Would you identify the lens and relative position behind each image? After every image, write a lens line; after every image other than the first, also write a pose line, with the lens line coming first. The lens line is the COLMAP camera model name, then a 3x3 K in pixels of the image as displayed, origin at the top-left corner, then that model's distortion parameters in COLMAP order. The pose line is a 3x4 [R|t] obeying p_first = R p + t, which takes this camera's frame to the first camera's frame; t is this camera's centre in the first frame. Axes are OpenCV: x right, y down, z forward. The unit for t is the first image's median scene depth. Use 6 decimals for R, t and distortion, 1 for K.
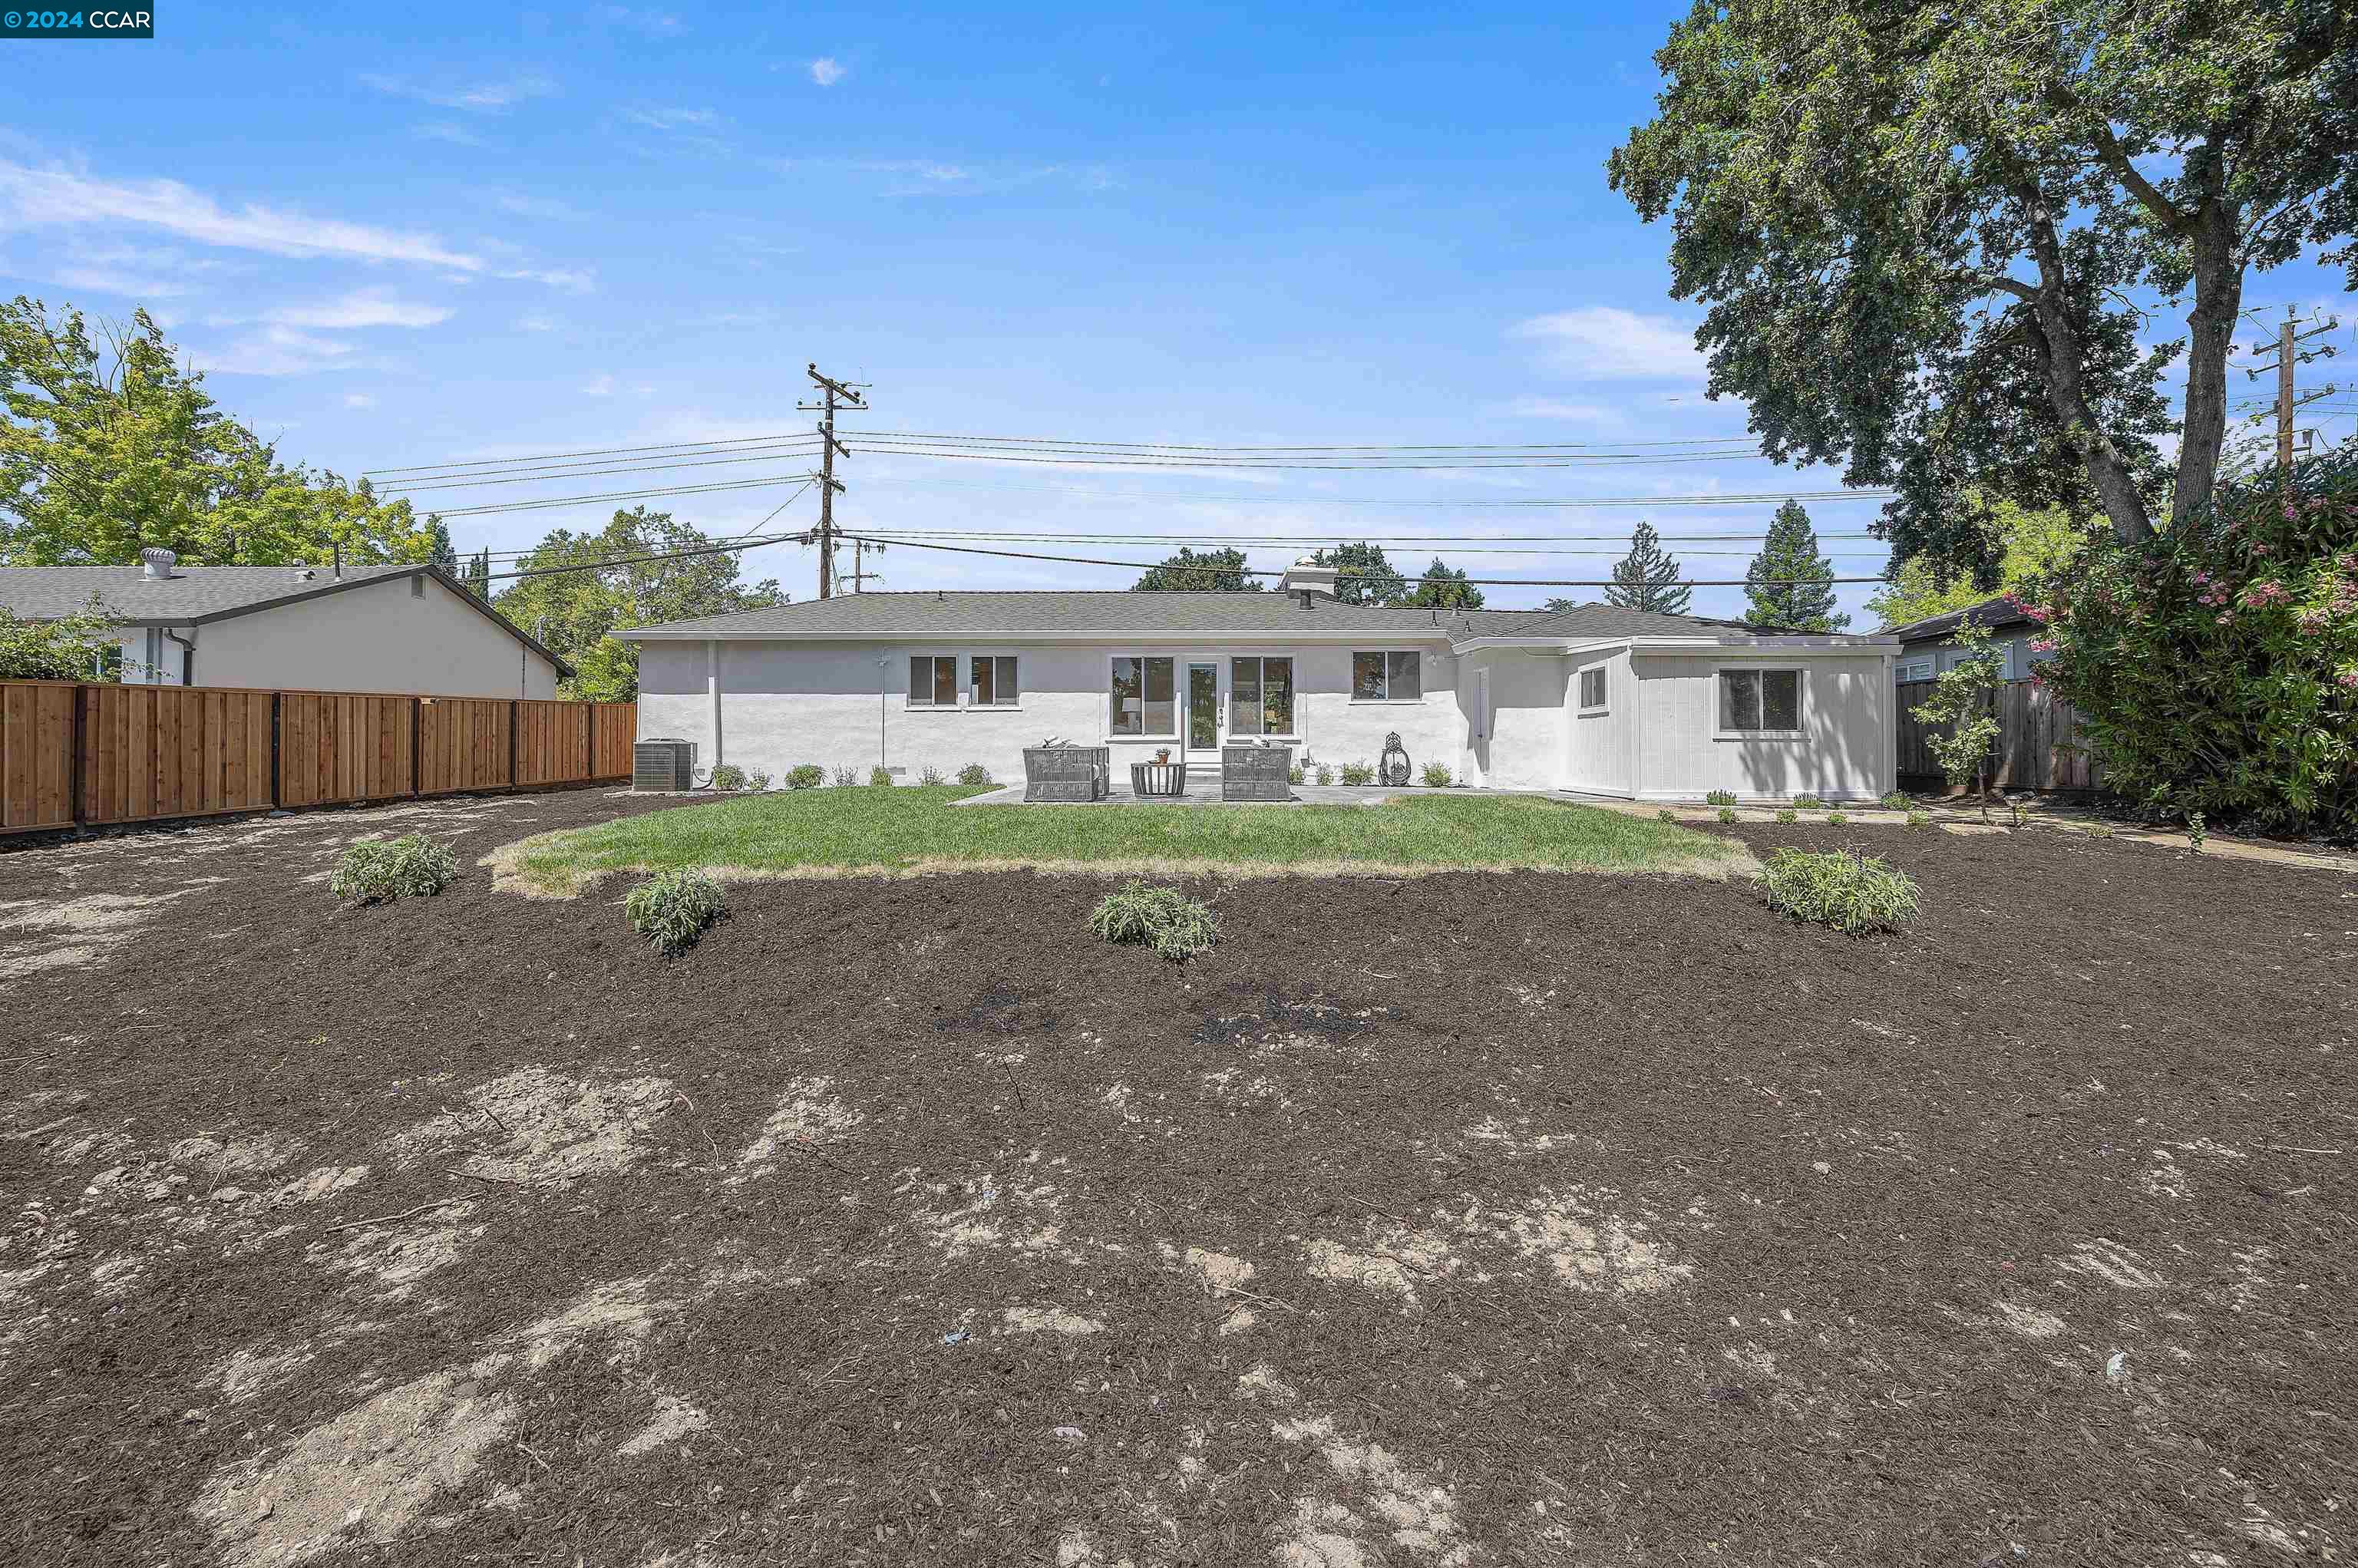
lens RADIAL K [[937.7, 0, 1195.1], [0, 937.7, 759.9], [0, 0, 1]] dist [0.002337, -0.000810]
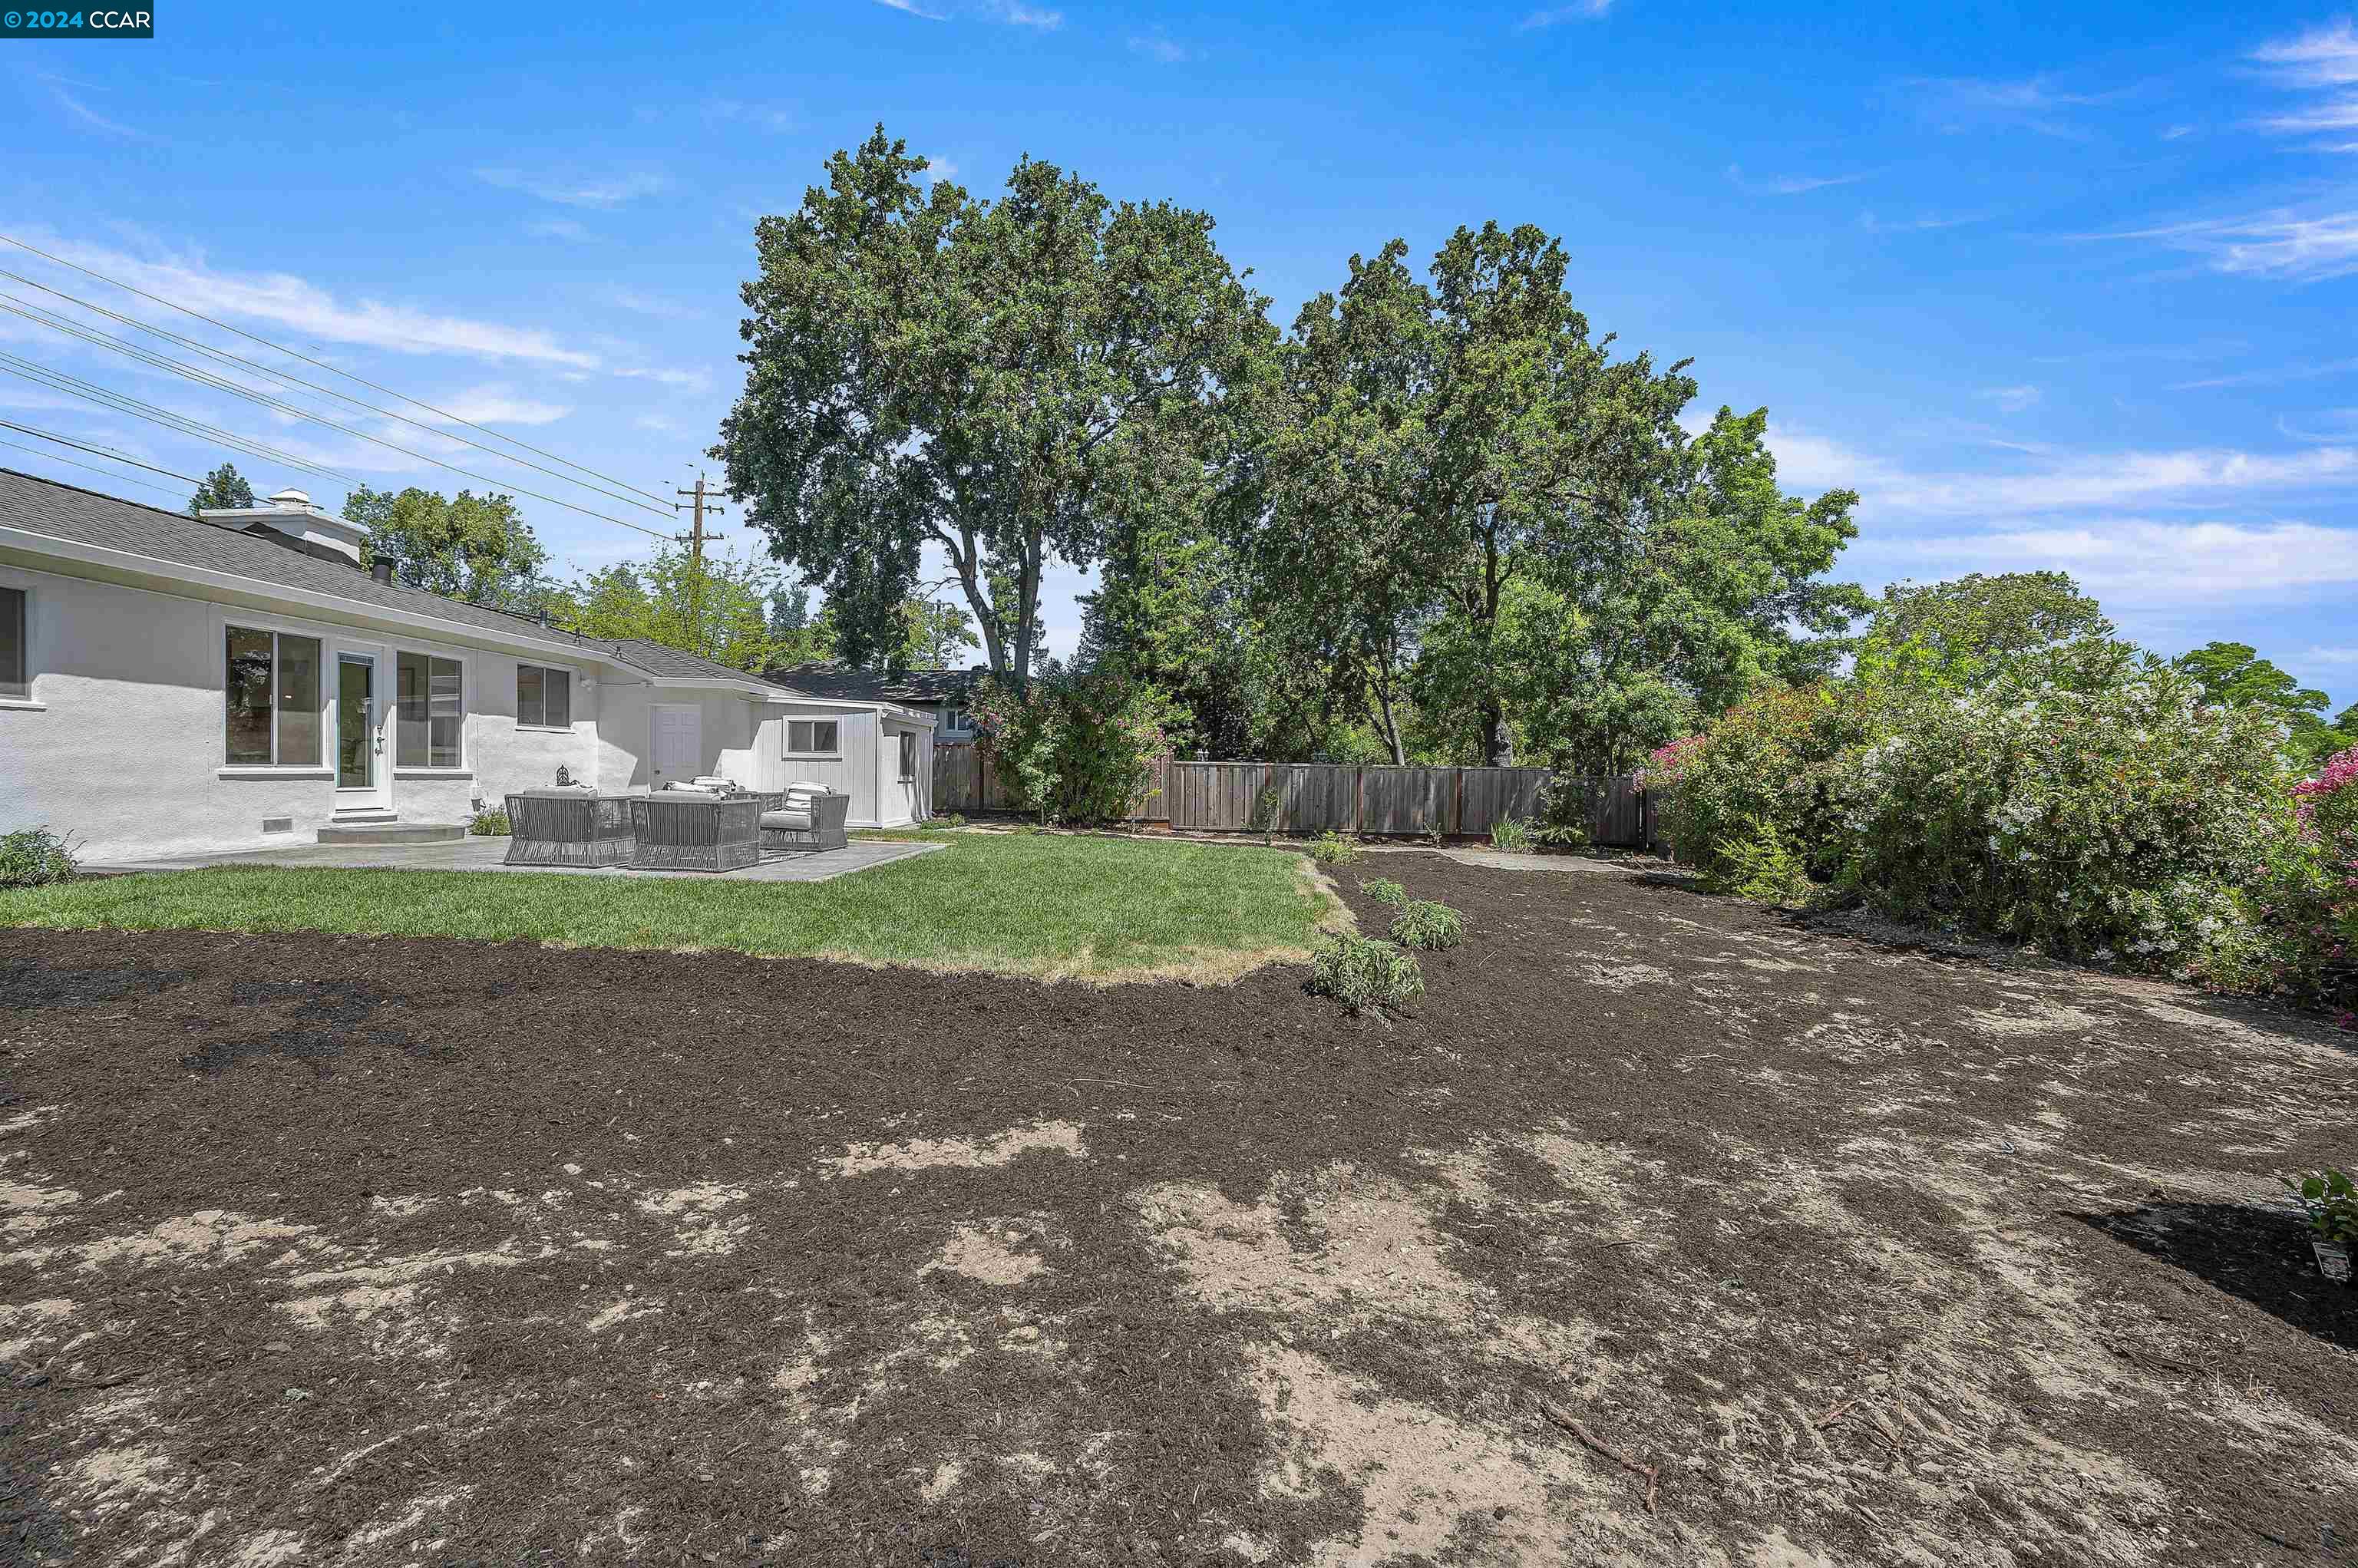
lens RADIAL K [[984.0, 0, 1171.1], [0, 984.0, 781.6], [0, 0, 1]] dist [0.002065, -0.000302]
pose [[0.029890, -0.004502, 0.999543, -0.657662], [-0.008512, 0.999952, 0.004758, -0.024201], [-0.999517, -0.008651, 0.029851, 0.421346]]
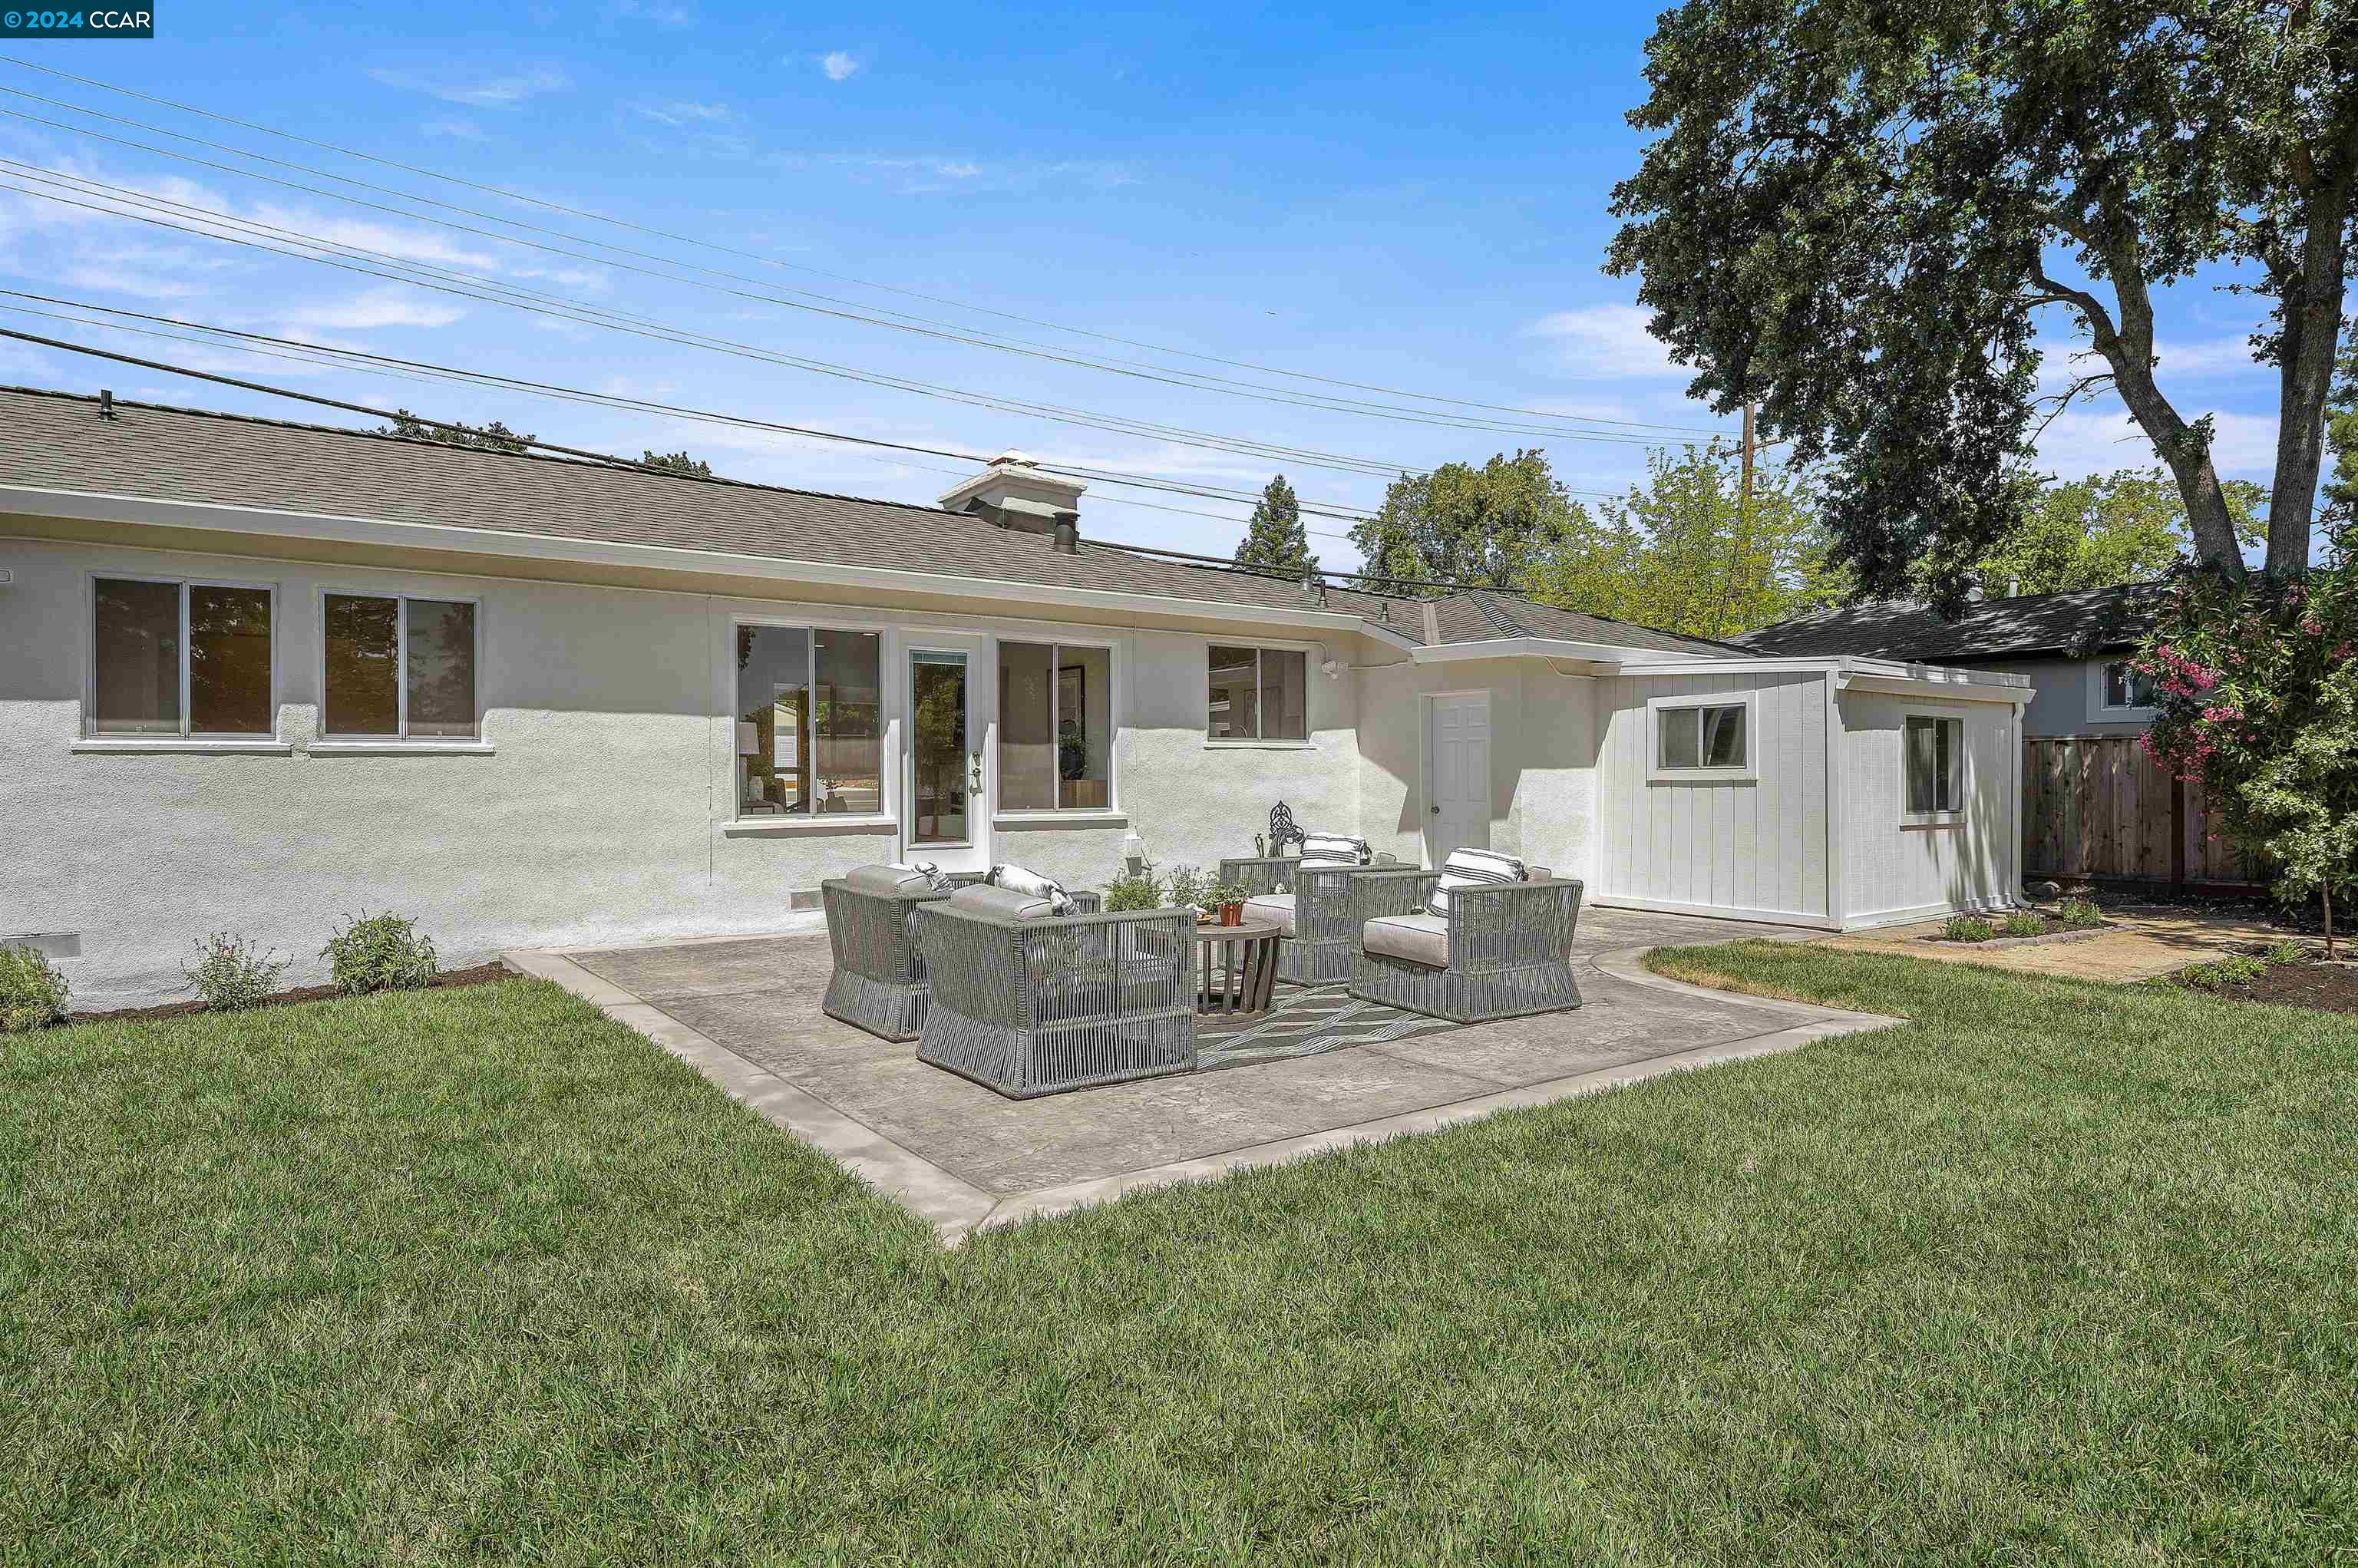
lens RADIAL K [[1312.9, 0, 1187.2], [0, 1312.9, 785.8], [0, 0, 1]] dist [0.000935, 0.002732]
pose [[0.809601, -0.003442, 0.586970, -0.264801], [0.004996, 0.999987, -0.001027, -0.038334], [-0.586959, 0.003764, 0.809608, 0.428185]]
